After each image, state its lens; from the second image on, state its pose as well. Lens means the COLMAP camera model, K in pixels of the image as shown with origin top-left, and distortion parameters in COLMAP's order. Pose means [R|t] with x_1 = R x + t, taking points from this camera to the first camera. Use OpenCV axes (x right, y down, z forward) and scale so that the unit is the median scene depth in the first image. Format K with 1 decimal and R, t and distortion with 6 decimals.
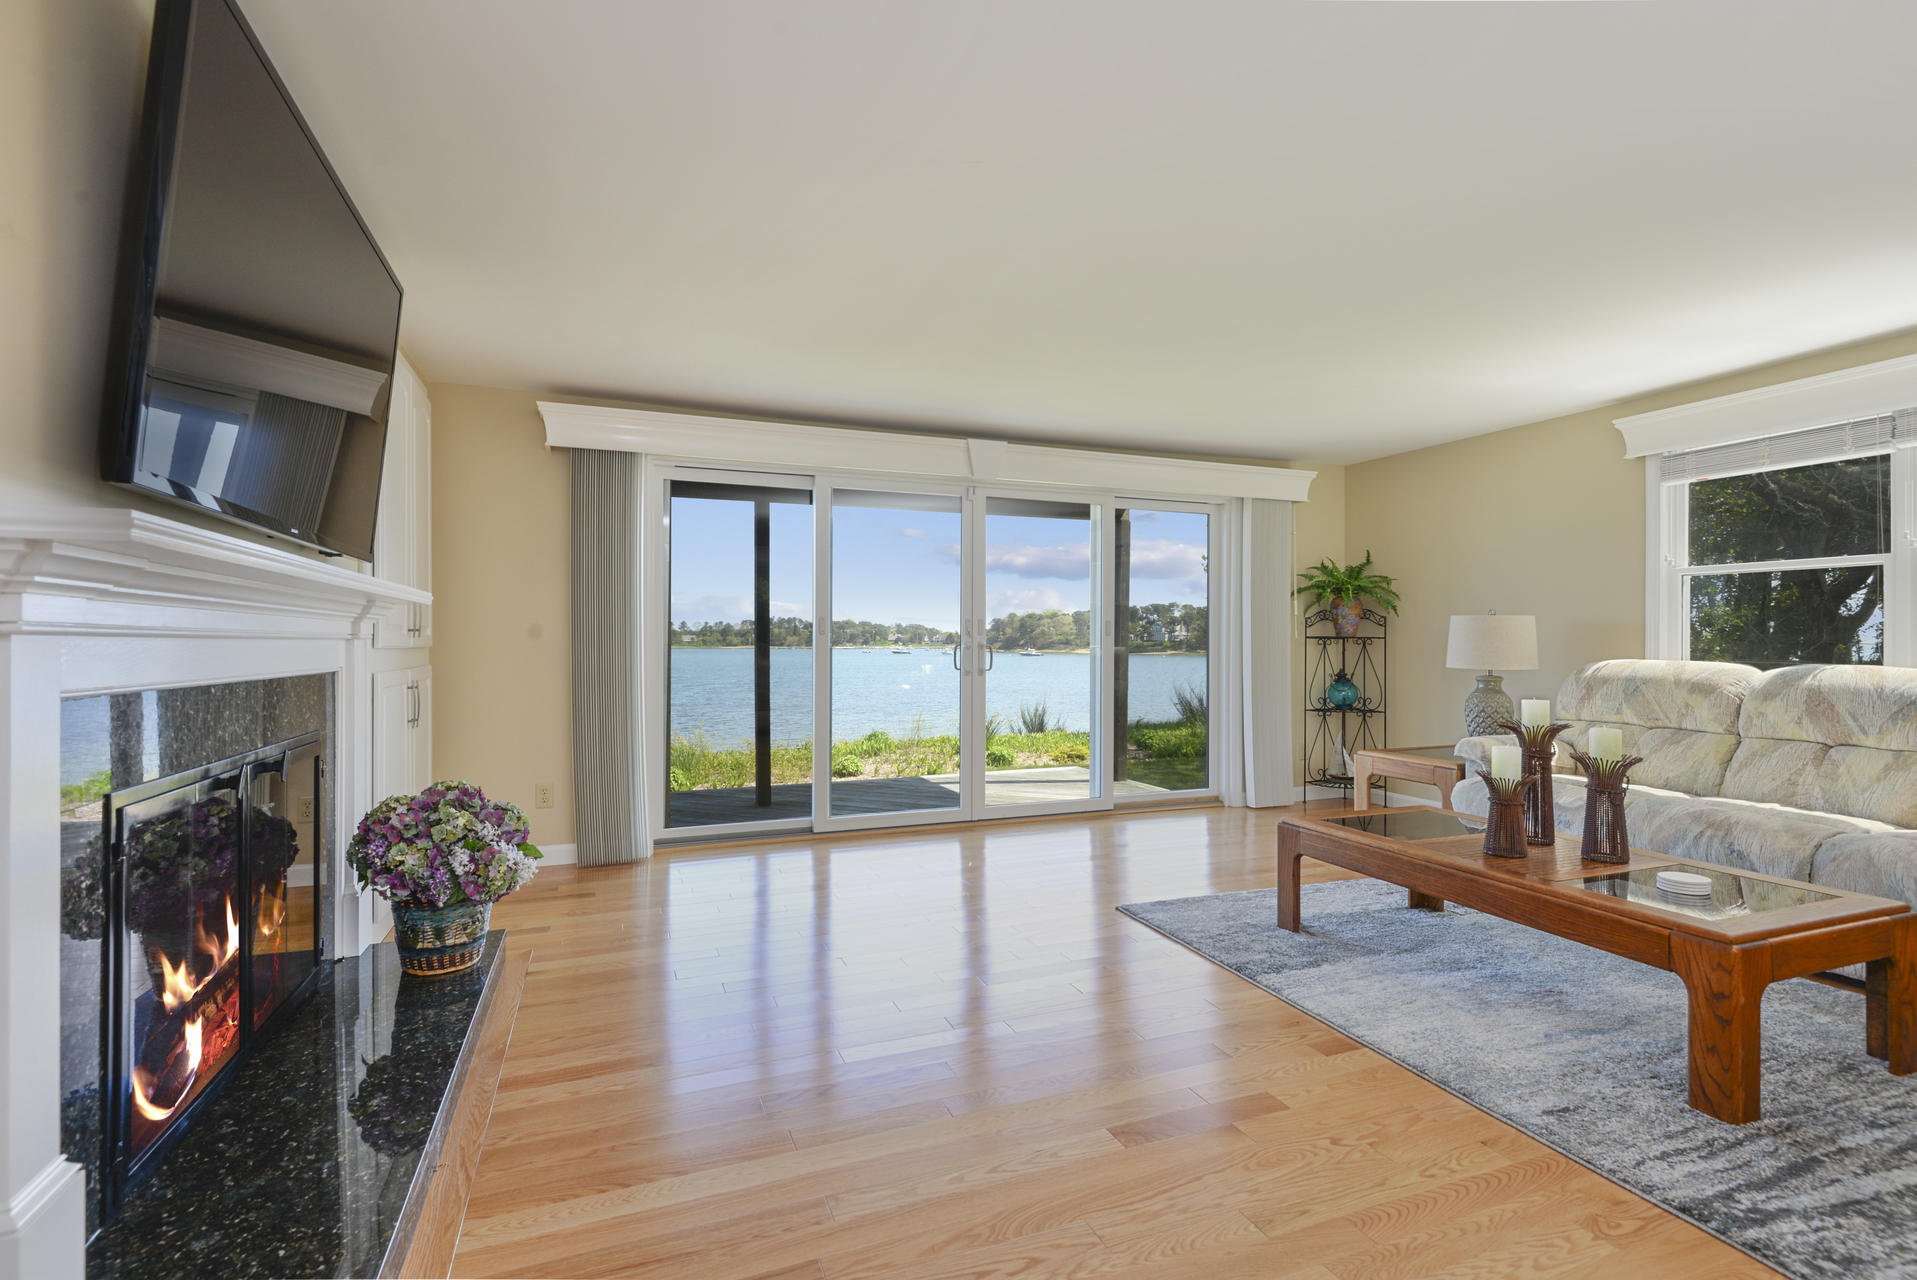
lens RADIAL K [[880.9, 0, 958.5], [0, 880.9, 640.0], [0, 0, 1]] dist [0.014910, -0.004651]
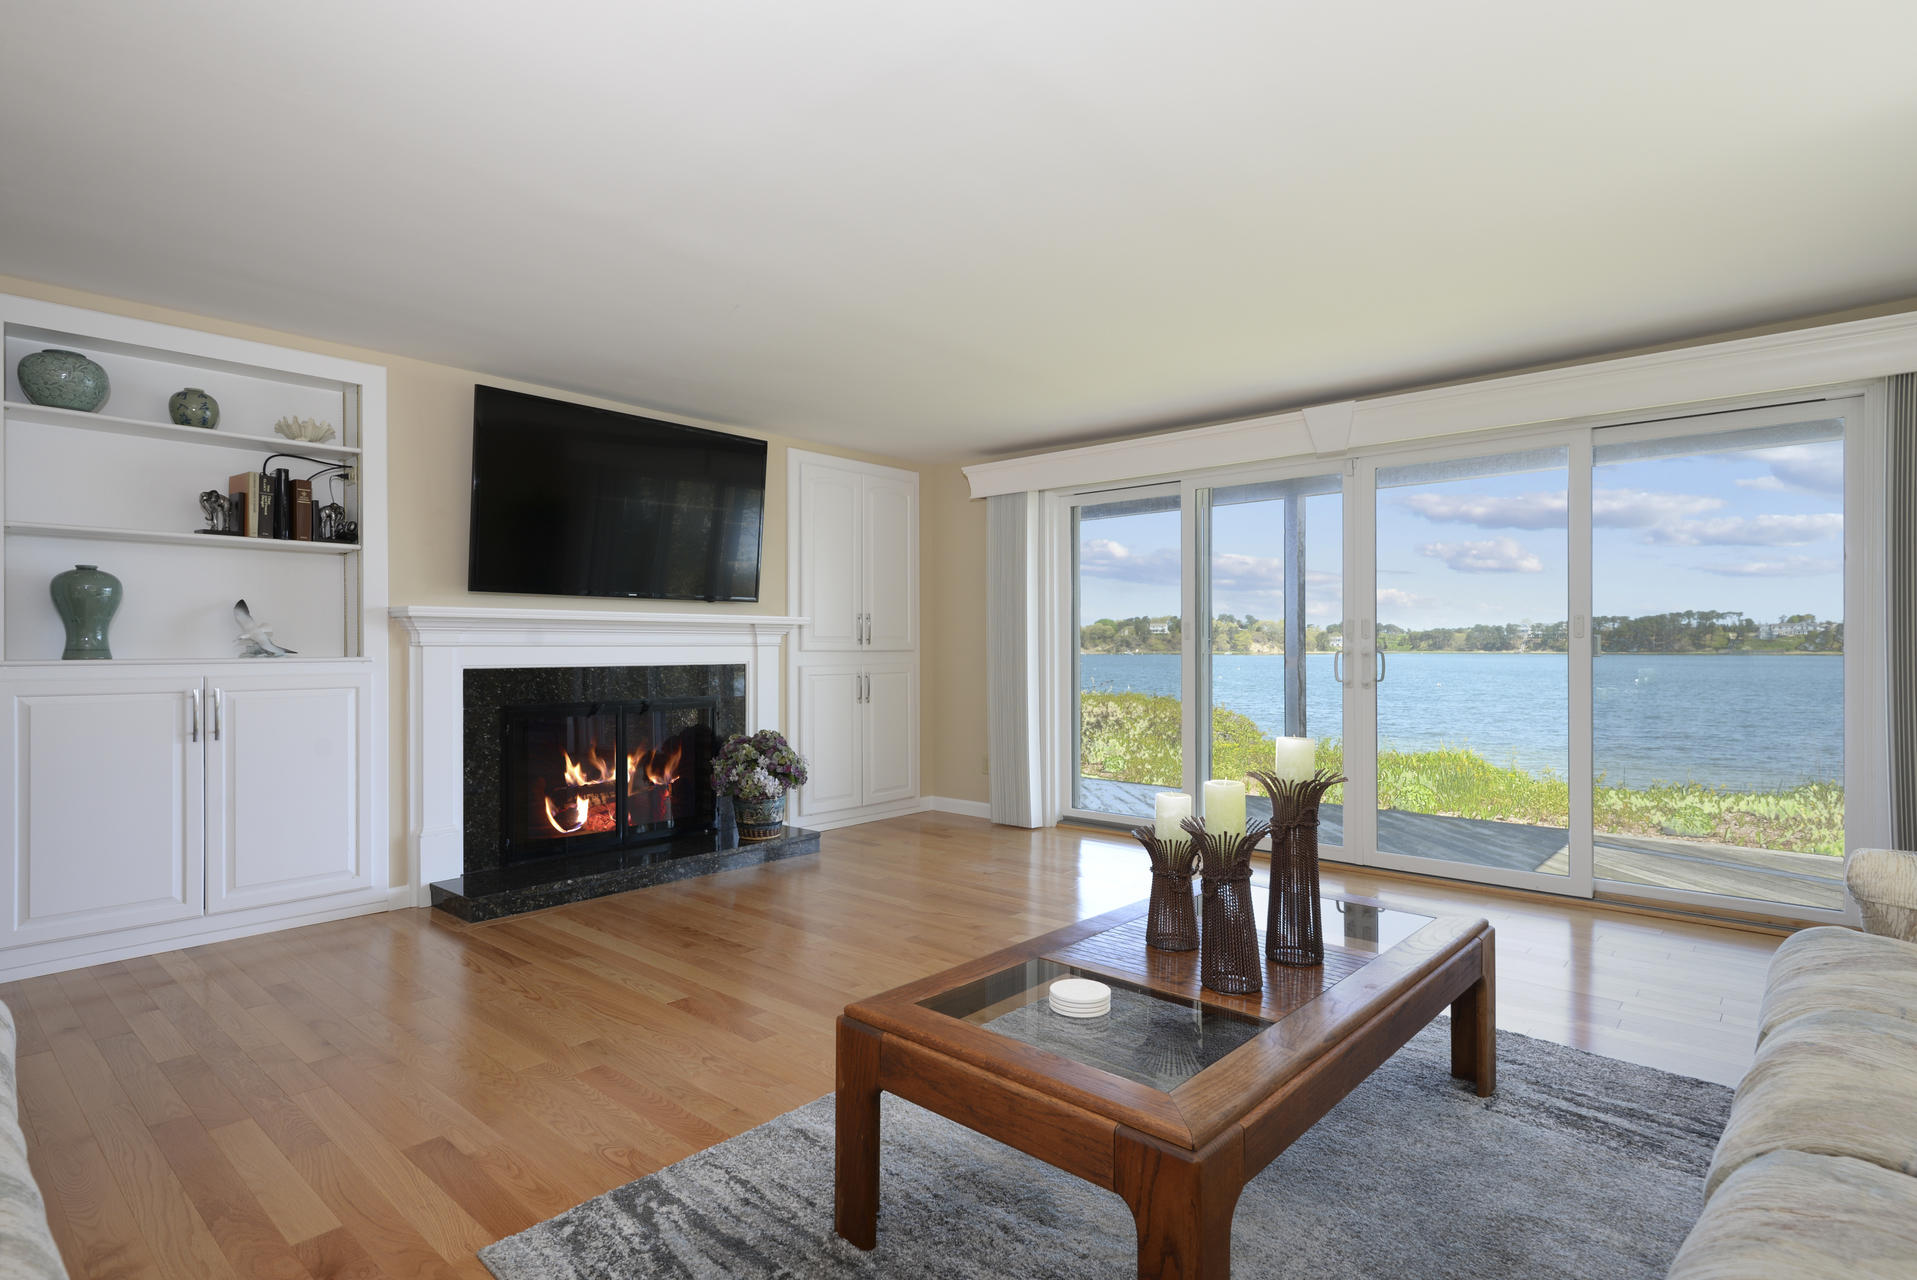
lens RADIAL K [[971.7, 0, 968.2], [0, 971.7, 650.8], [0, 0, 1]] dist [0.002587, -0.001368]
pose [[0.453512, 0.002850, -0.891245, 0.961423], [0.002531, 0.999987, 0.004486, 0.000815], [0.891246, -0.004290, 0.453499, 0.389152]]
